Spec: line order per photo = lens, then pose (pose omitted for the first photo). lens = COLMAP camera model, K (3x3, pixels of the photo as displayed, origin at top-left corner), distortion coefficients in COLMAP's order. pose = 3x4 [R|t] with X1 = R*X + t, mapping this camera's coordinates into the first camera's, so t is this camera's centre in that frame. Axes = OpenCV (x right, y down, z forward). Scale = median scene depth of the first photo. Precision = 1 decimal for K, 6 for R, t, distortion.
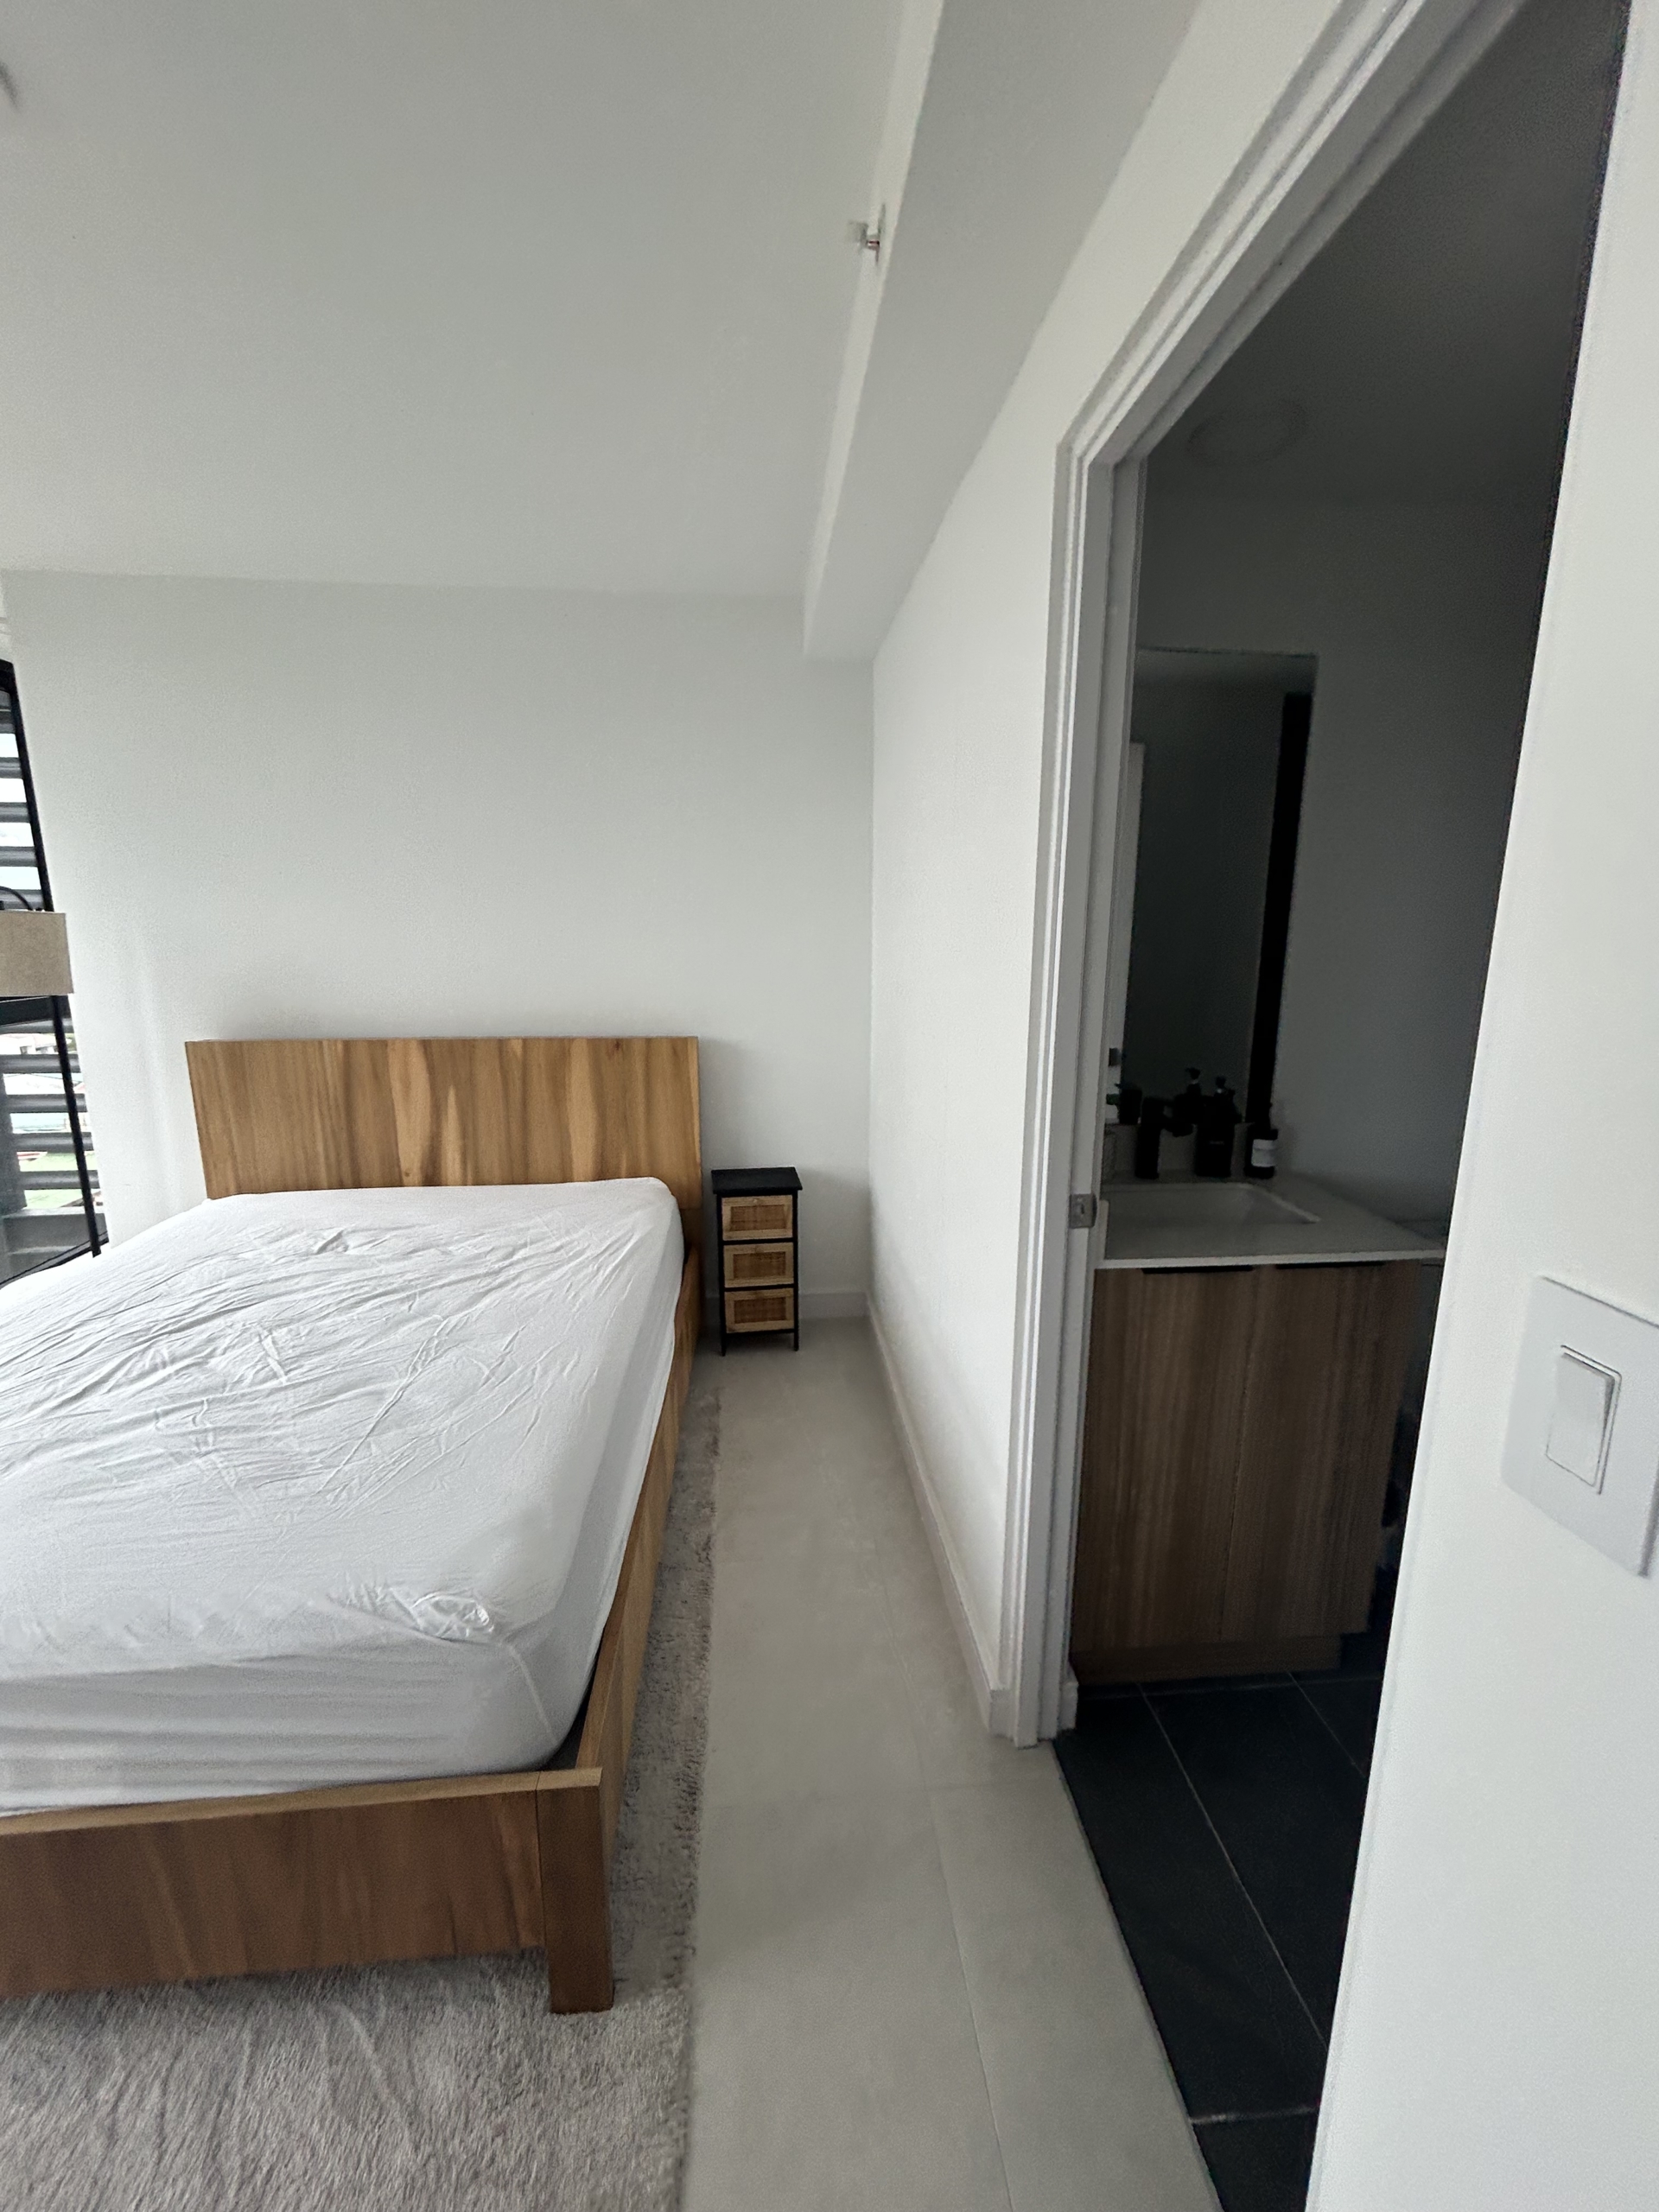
lens RADIAL K [[897.6, 0, 831.7], [0, 897.6, 1111.6], [0, 0, 1]] dist [0.002717, -0.000001]
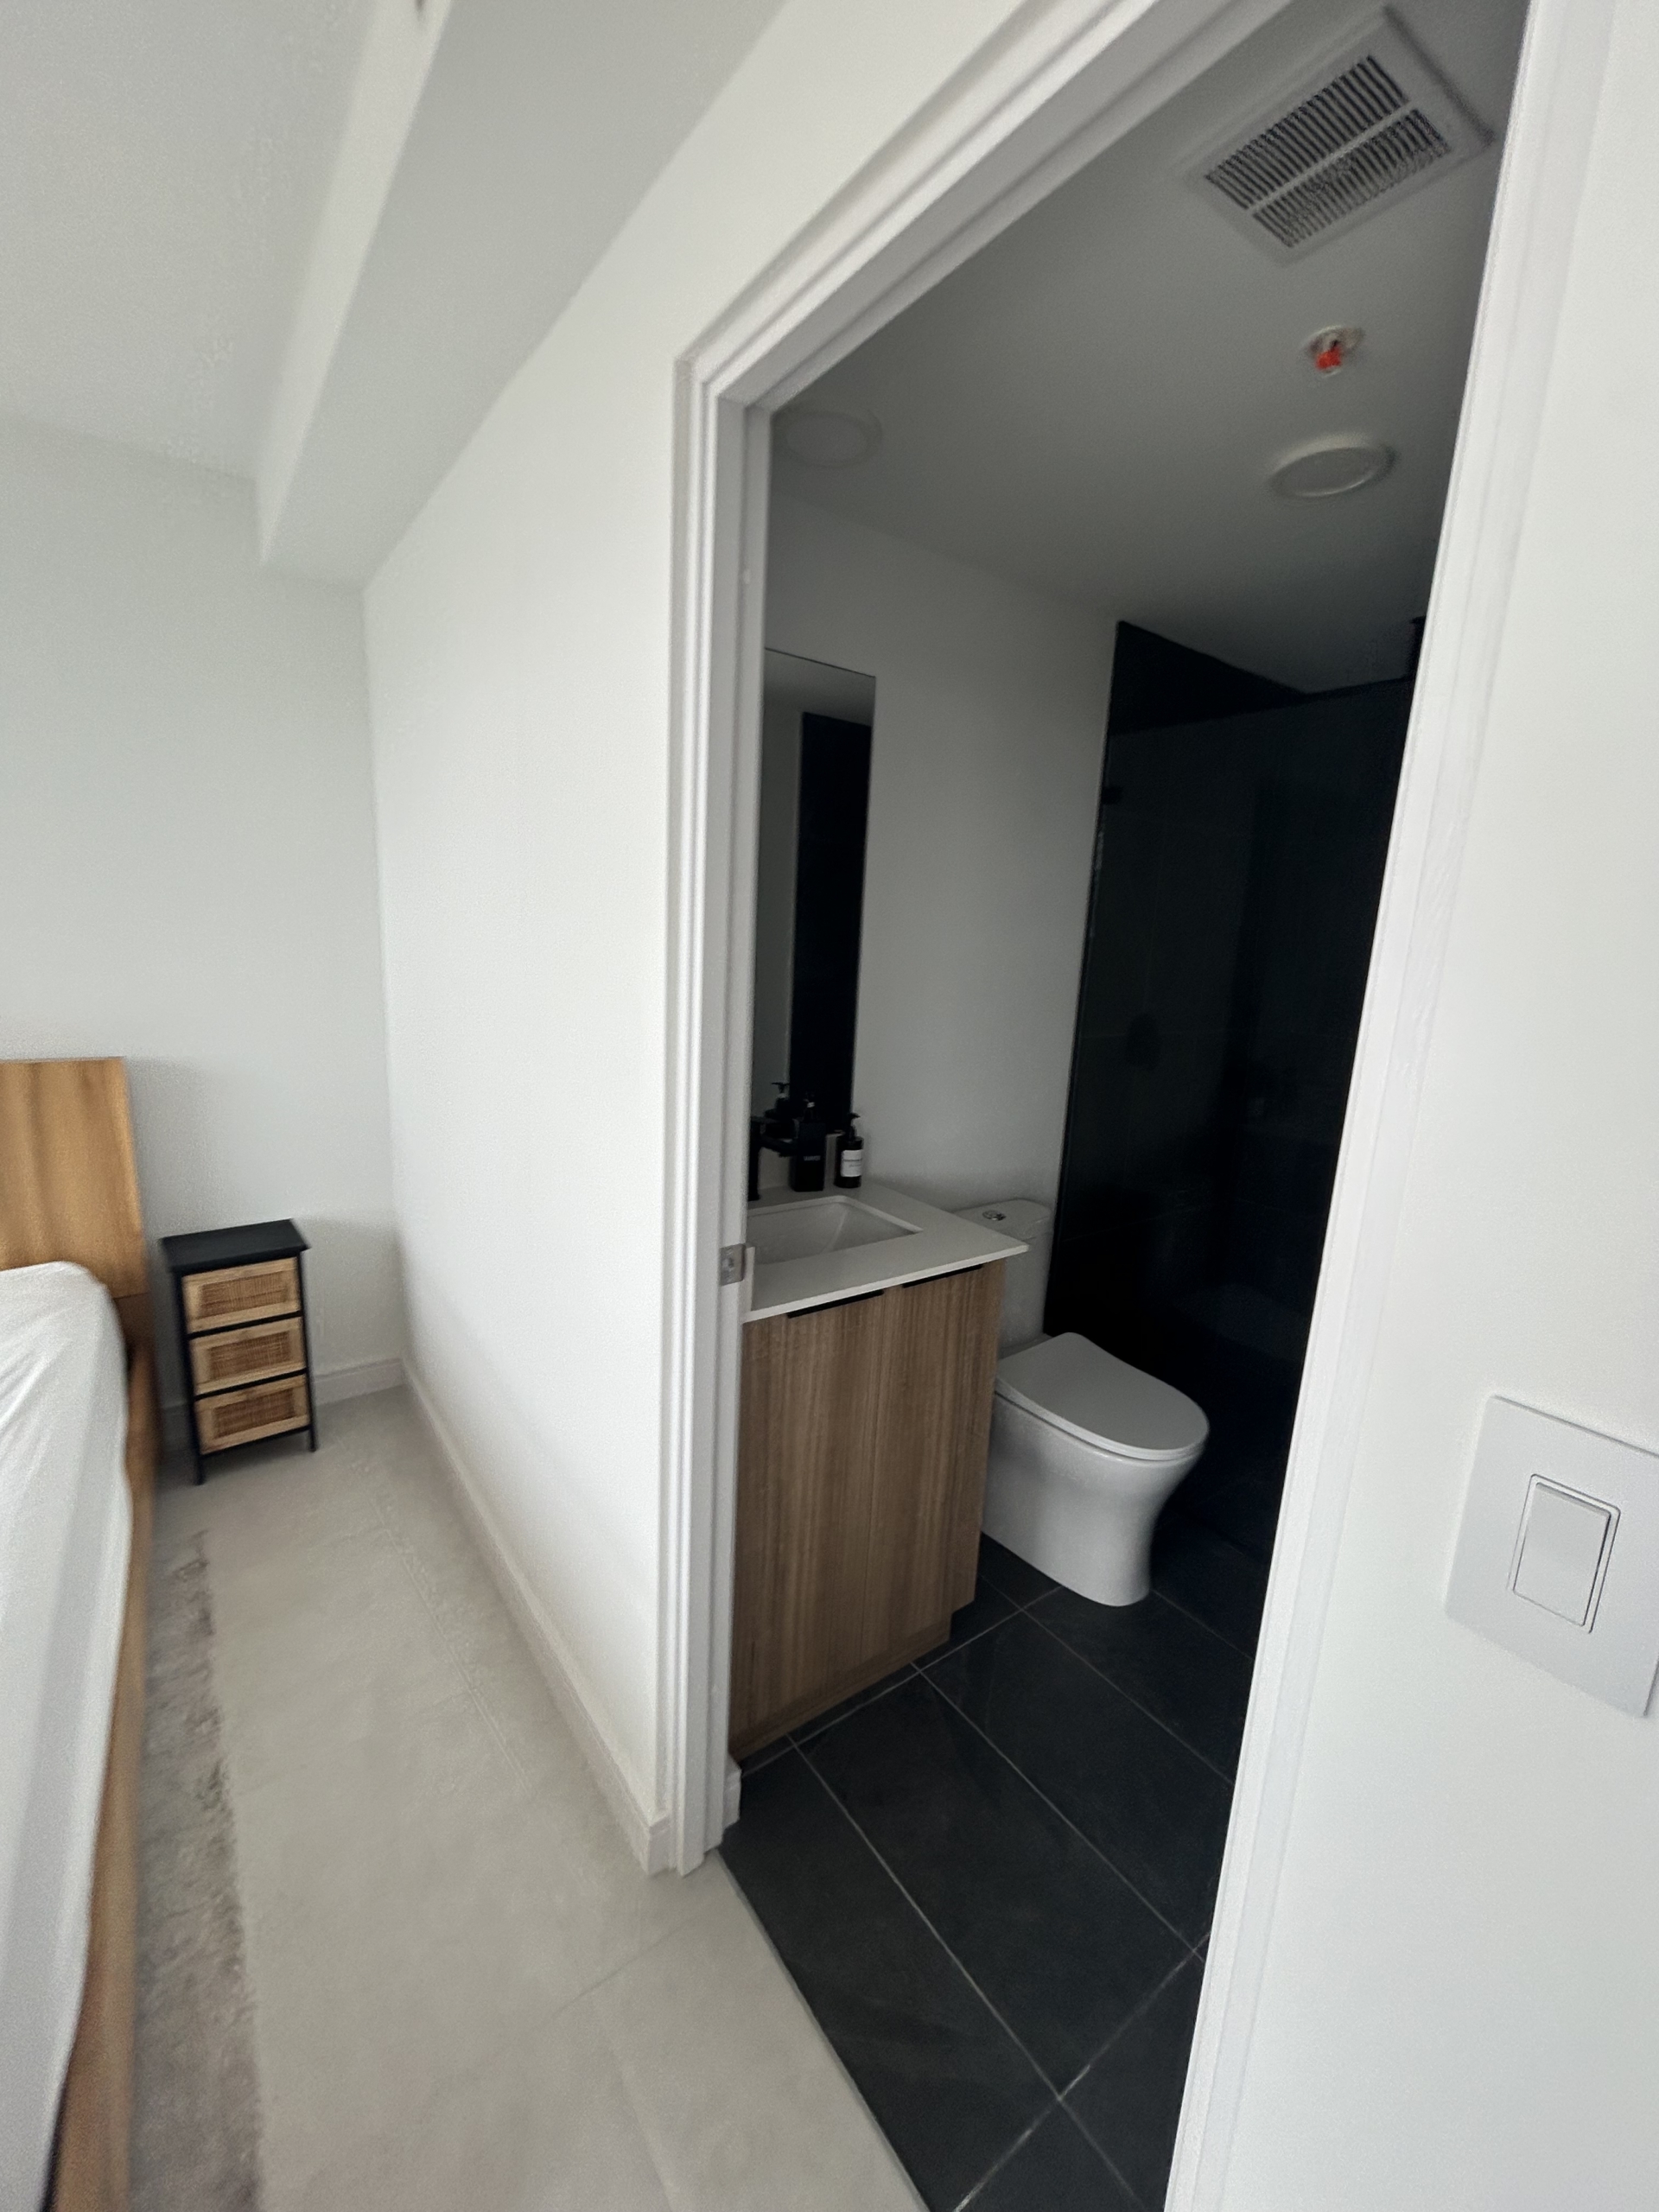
lens RADIAL K [[892.4, 0, 836.9], [0, 892.4, 1110.0], [0, 0, 1]] dist [-0.000129, 0.000180]
pose [[0.852107, -0.063809, 0.519464, -0.051196], [0.058811, 0.997928, 0.026111, -0.037760], [-0.520053, 0.008301, 0.854093, 0.128866]]
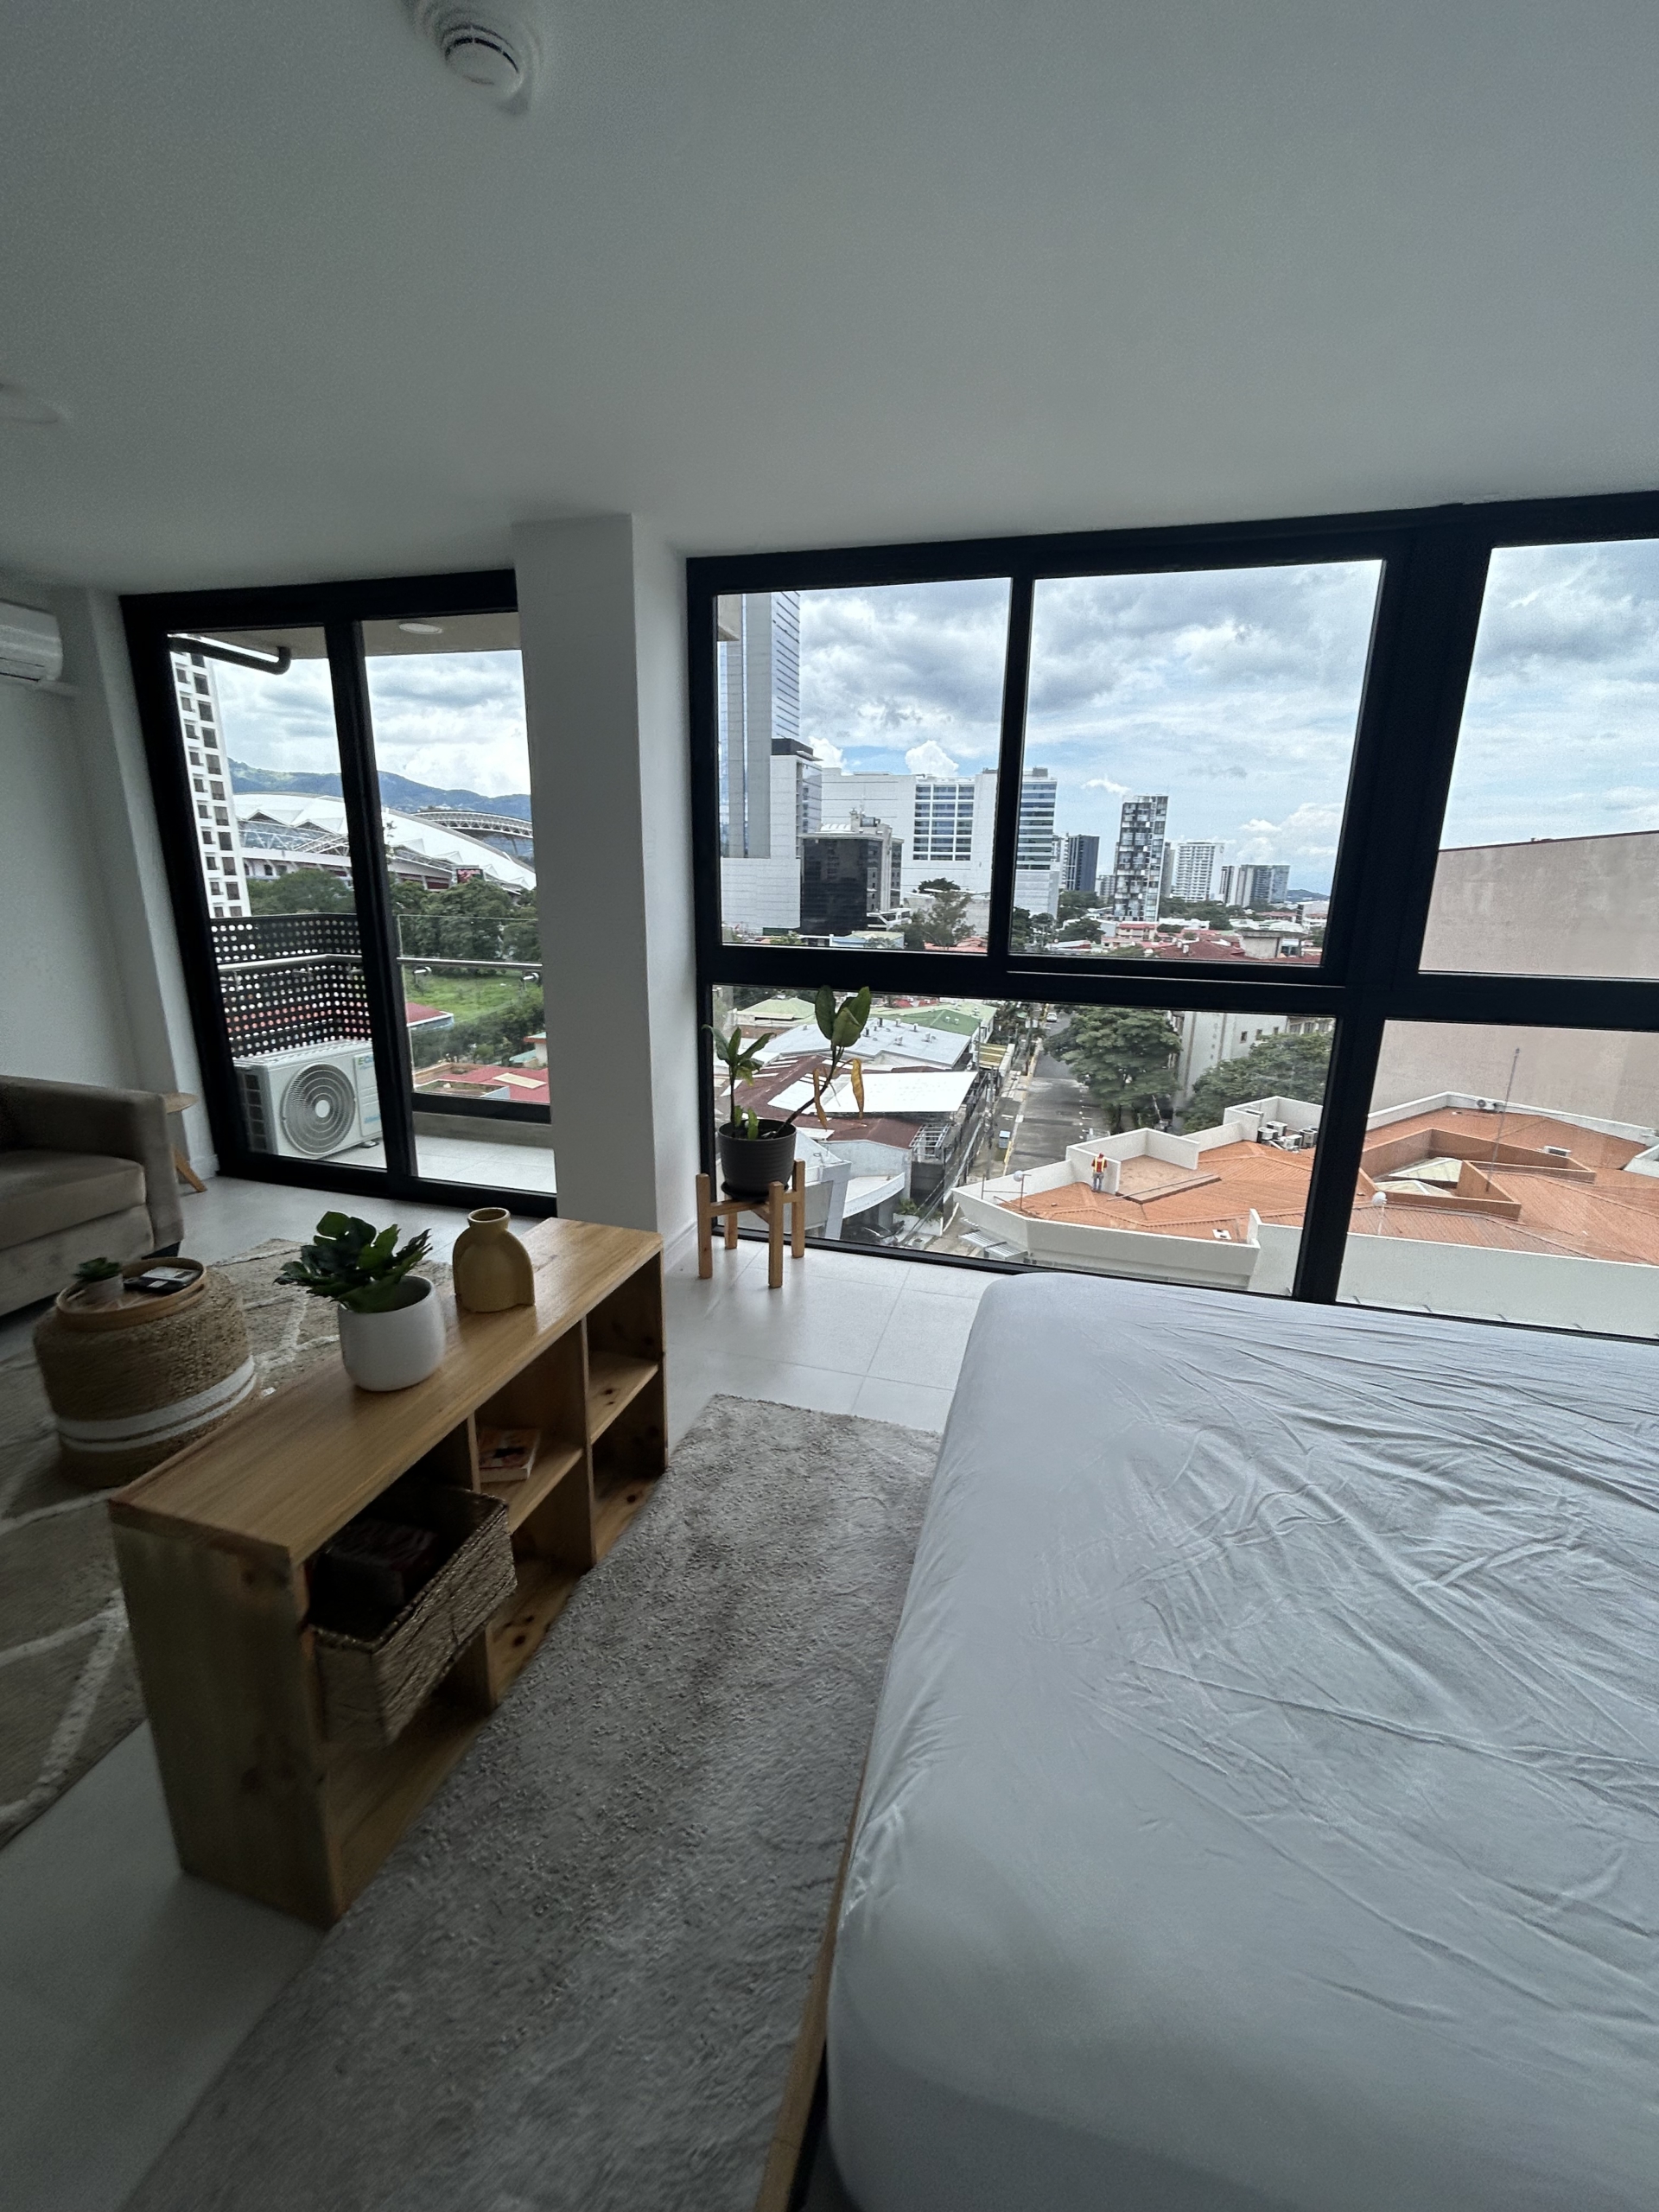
lens RADIAL K [[896.3, 0, 832.8], [0, 896.3, 1110.4], [0, 0, 1]] dist [0.000230, 0.000240]
pose [[-0.342990, 0.234227, -0.909668, 0.056336], [-0.203282, 0.926955, 0.315326, -0.120047], [0.917079, 0.293073, -0.270323, 0.528754]]
